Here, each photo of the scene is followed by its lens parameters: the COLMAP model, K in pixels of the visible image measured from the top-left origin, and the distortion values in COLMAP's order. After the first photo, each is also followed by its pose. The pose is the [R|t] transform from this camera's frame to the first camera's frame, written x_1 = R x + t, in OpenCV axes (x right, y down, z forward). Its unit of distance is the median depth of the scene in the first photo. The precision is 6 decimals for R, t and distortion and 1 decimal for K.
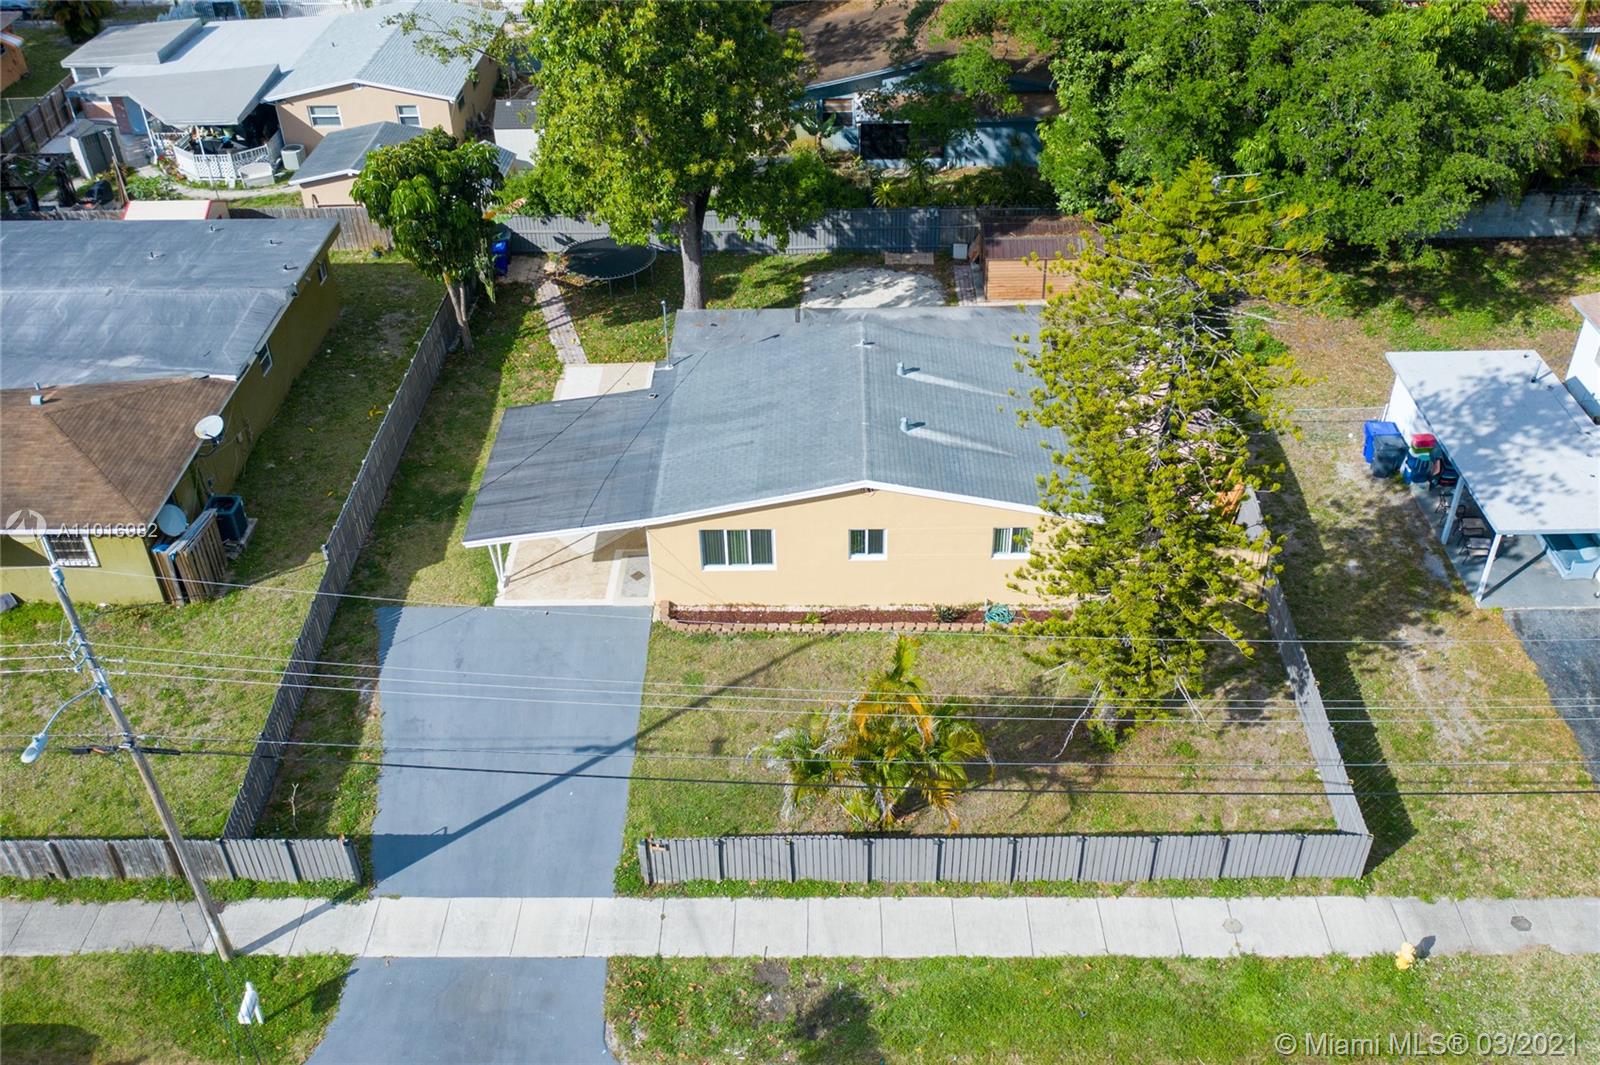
lens RADIAL K [[1453.2, 0, 799.1], [0, 1453.2, 529.2], [0, 0, 1]] dist [0.001663, -0.003603]
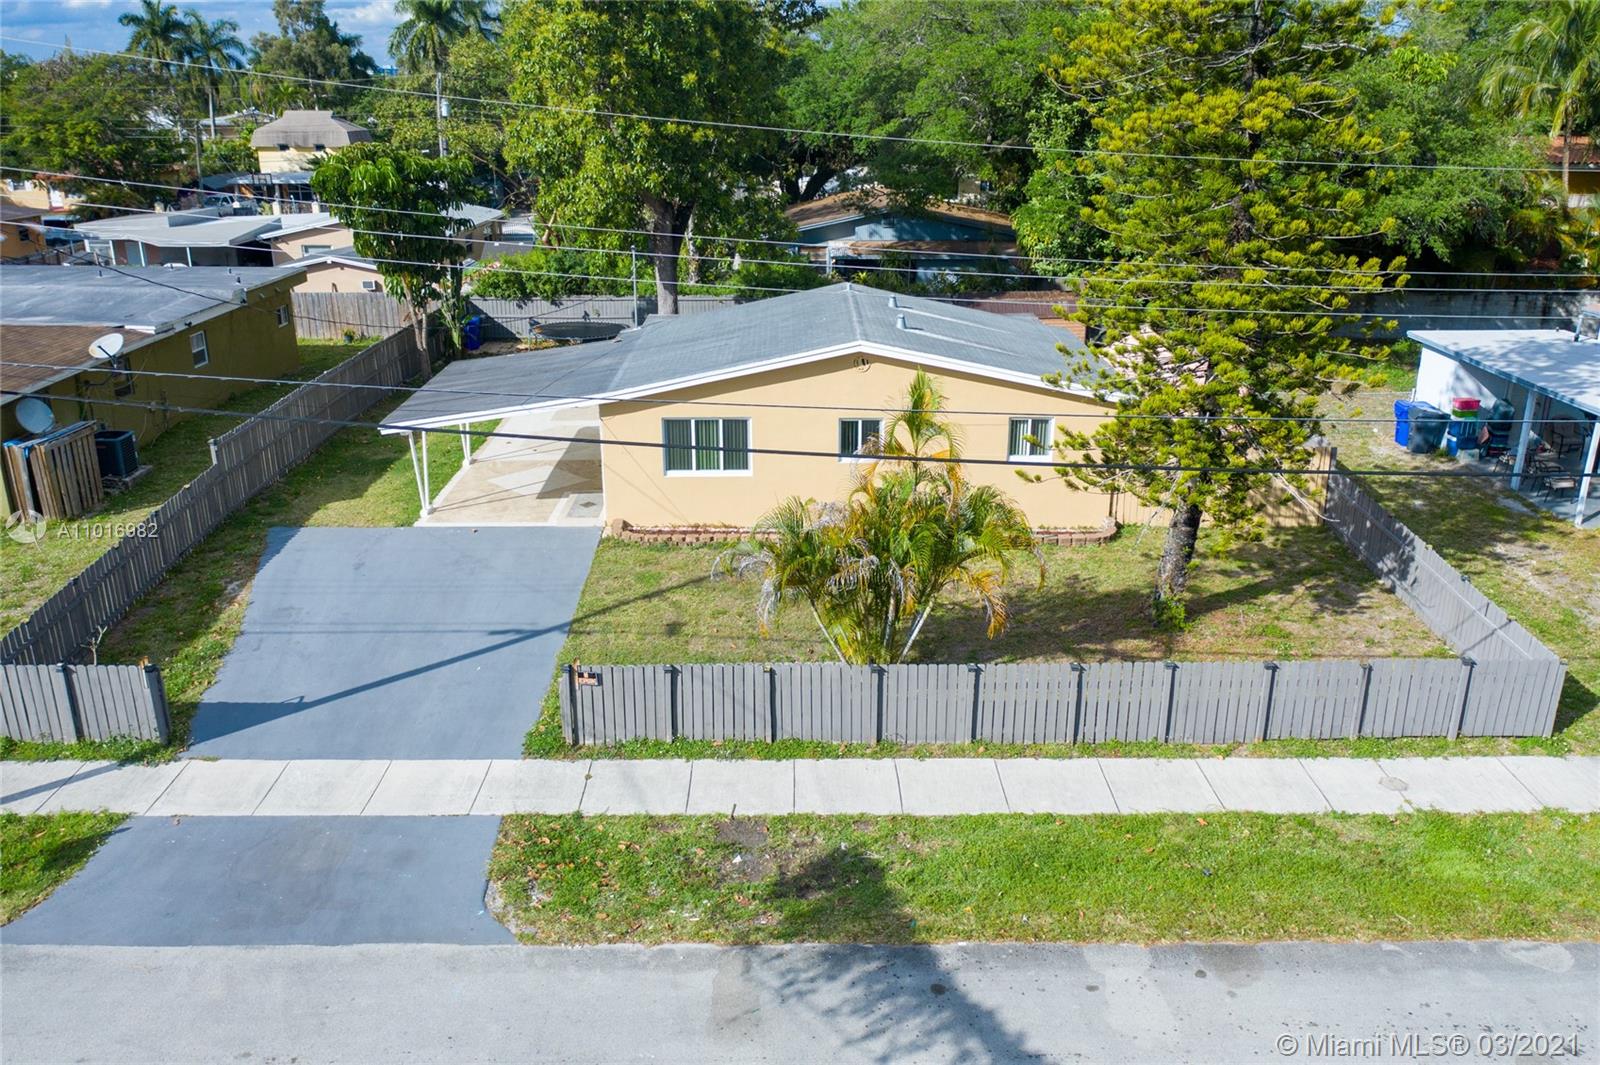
lens RADIAL K [[1259.9, 0, 799.1], [0, 1259.9, 532.9], [0, 0, 1]] dist [-0.003538, 0.009749]
pose [[0.999576, 0.012349, 0.026363, -0.008577], [-0.004311, 0.958383, -0.285452, 0.309233], [-0.028791, 0.285217, 0.958030, 0.357637]]
